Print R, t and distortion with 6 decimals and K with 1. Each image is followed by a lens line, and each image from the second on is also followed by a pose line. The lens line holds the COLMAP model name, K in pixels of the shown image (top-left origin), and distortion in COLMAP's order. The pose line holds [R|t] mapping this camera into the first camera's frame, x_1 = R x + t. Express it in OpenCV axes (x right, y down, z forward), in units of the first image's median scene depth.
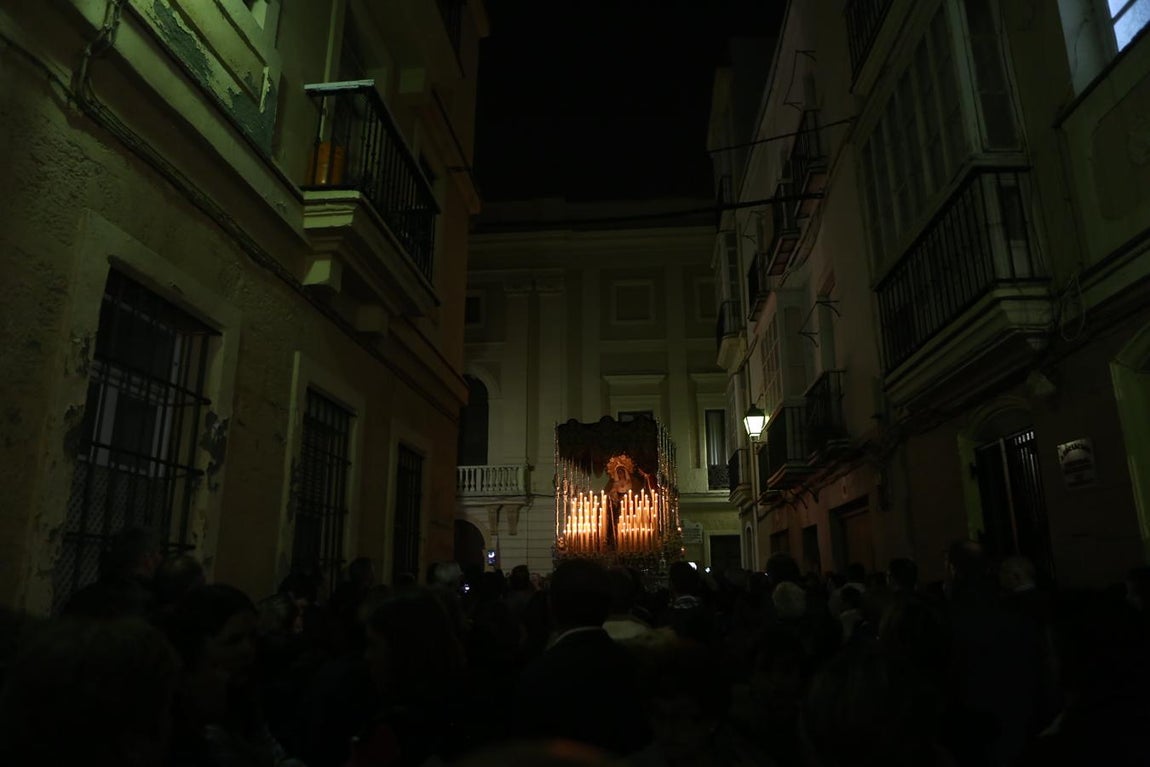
lens RADIAL K [[800.6, 0, 559.5], [0, 800.6, 387.8], [0, 0, 1]] dist [-0.103241, 0.074717]
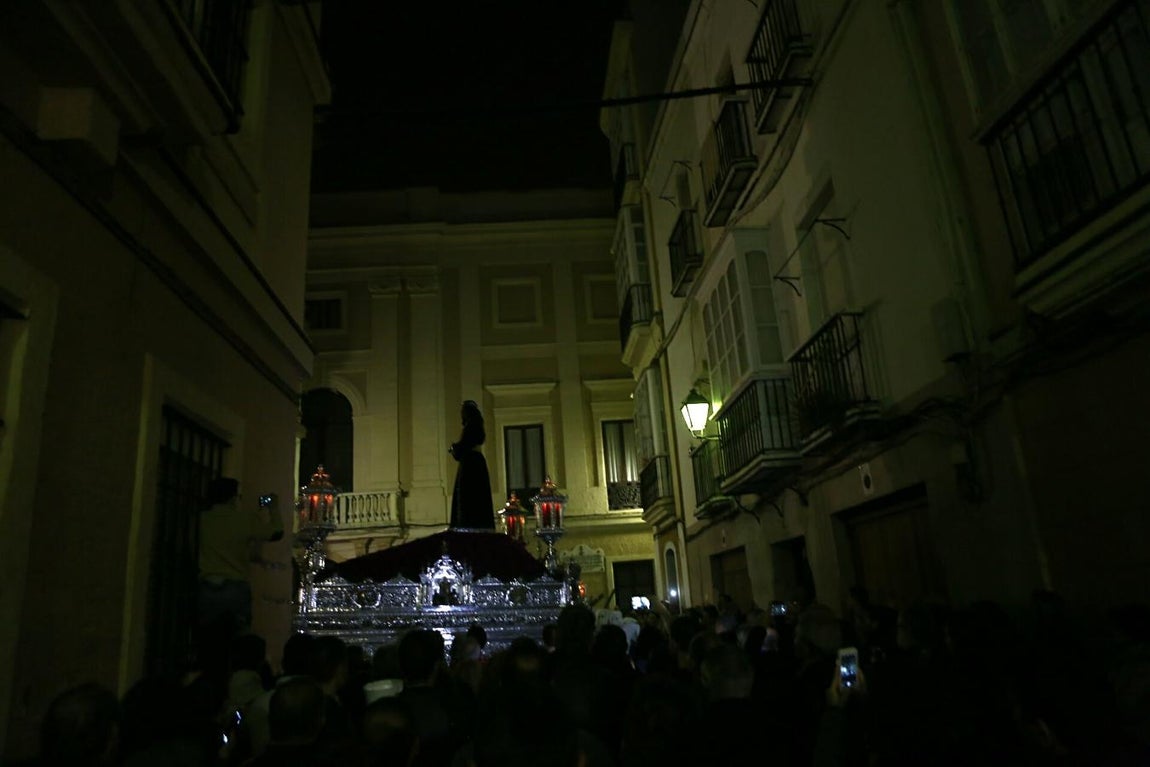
lens RADIAL K [[800.6, 0, 559.5], [0, 800.6, 387.8], [0, 0, 1]] dist [-0.103241, 0.074717]
pose [[0.986521, -0.020130, 0.162390, -0.011092], [0.026574, 0.998939, -0.037612, 0.031360], [-0.161461, 0.041420, 0.986009, 0.169052]]
